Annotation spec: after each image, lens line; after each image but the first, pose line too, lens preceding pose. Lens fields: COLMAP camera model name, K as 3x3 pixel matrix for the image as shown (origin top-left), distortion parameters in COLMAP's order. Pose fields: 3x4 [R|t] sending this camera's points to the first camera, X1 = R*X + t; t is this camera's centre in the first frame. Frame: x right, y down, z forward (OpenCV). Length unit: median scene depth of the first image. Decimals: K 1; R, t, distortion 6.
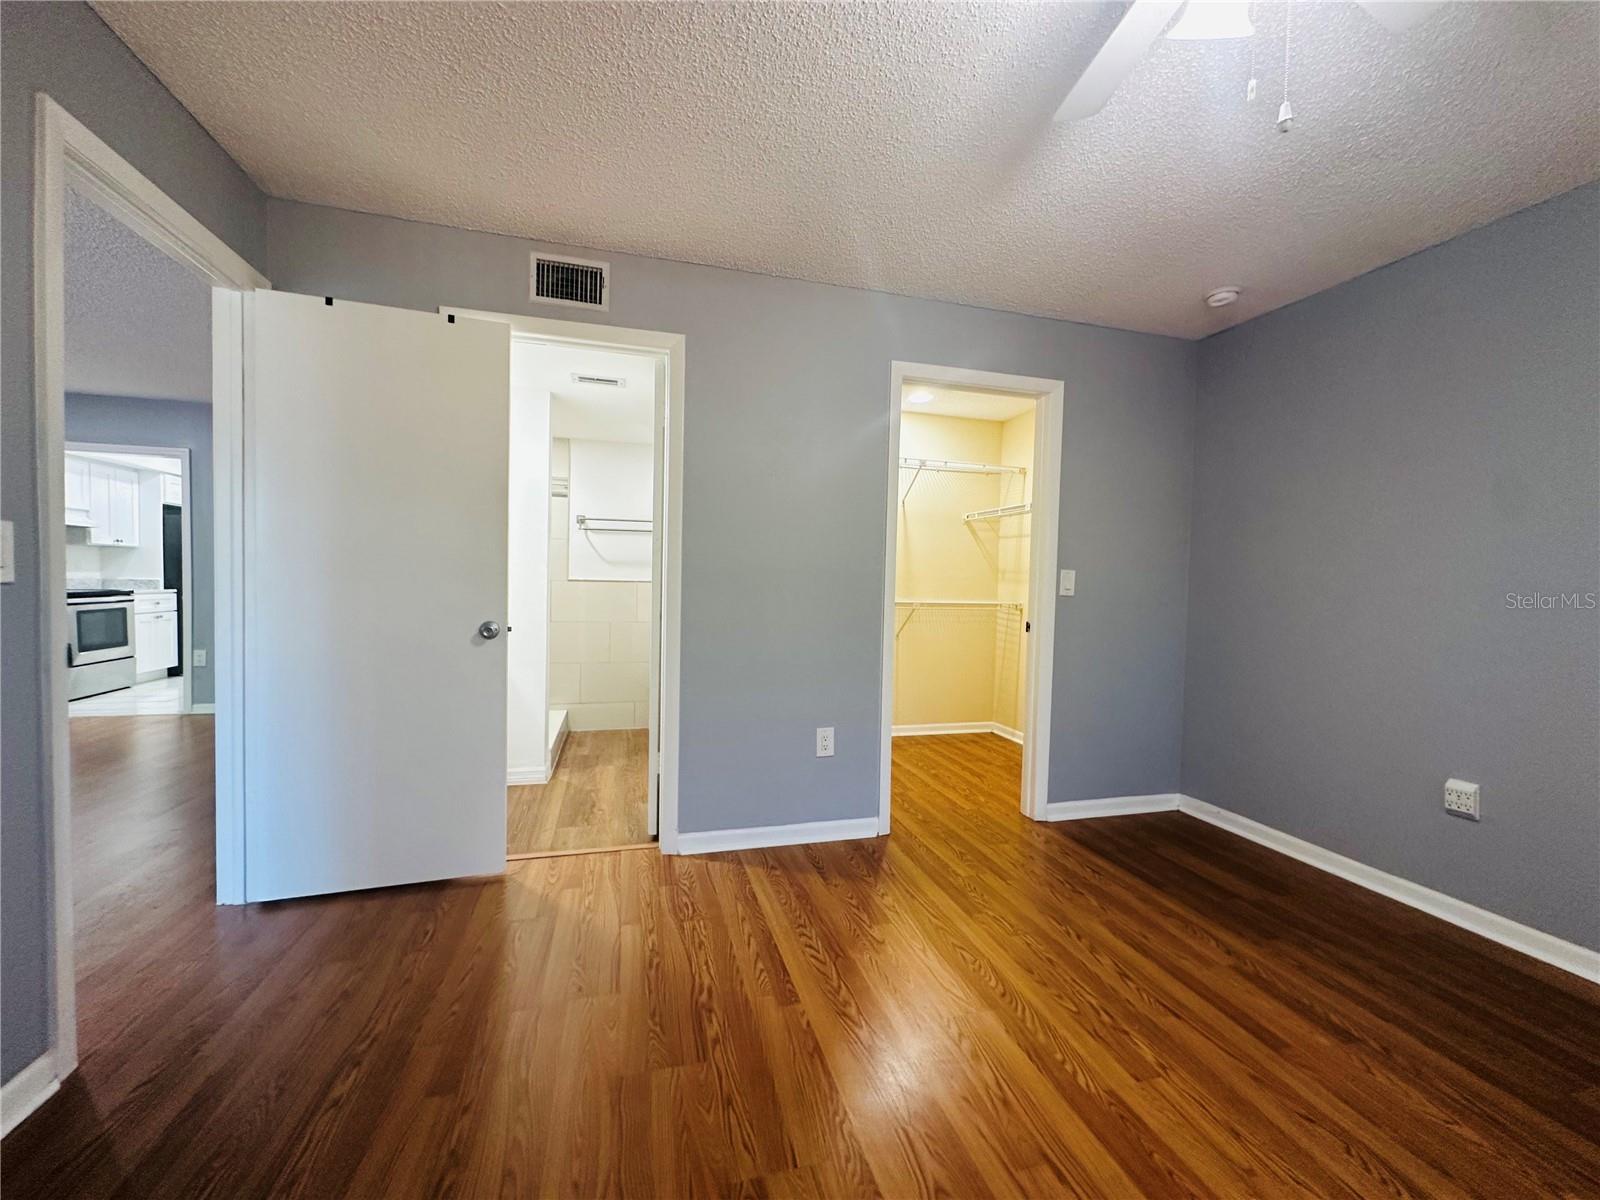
lens RADIAL K [[638.0, 0, 800.0], [0, 638.0, 600.0], [0, 0, 1]] dist [0.002081, 0.000315]
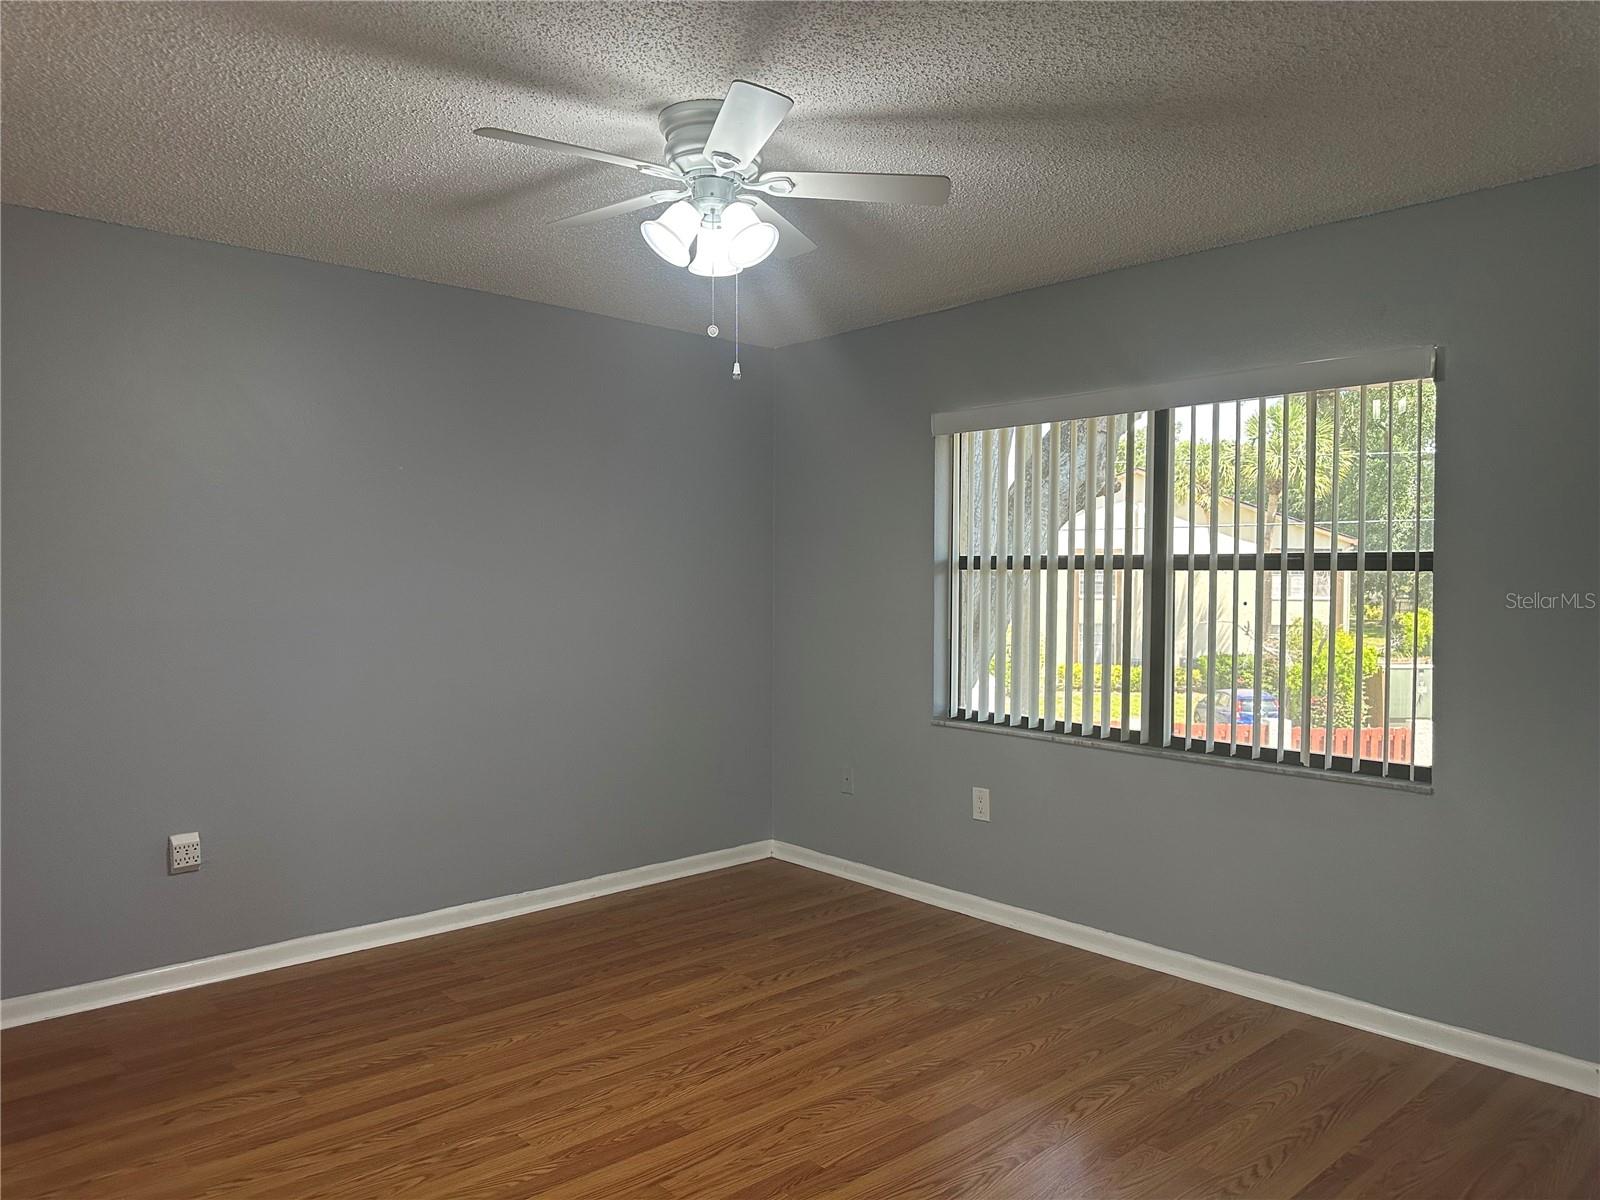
lens RADIAL K [[1125.0, 0, 800.0], [0, 1125.0, 600.0], [0, 0, 1]] dist [-0.005717, -0.002357]
pose [[-0.429381, -0.052904, 0.901572, -1.031816], [0.012300, 0.997848, 0.064411, -0.193658], [-0.903040, 0.038746, -0.427806, 1.119540]]
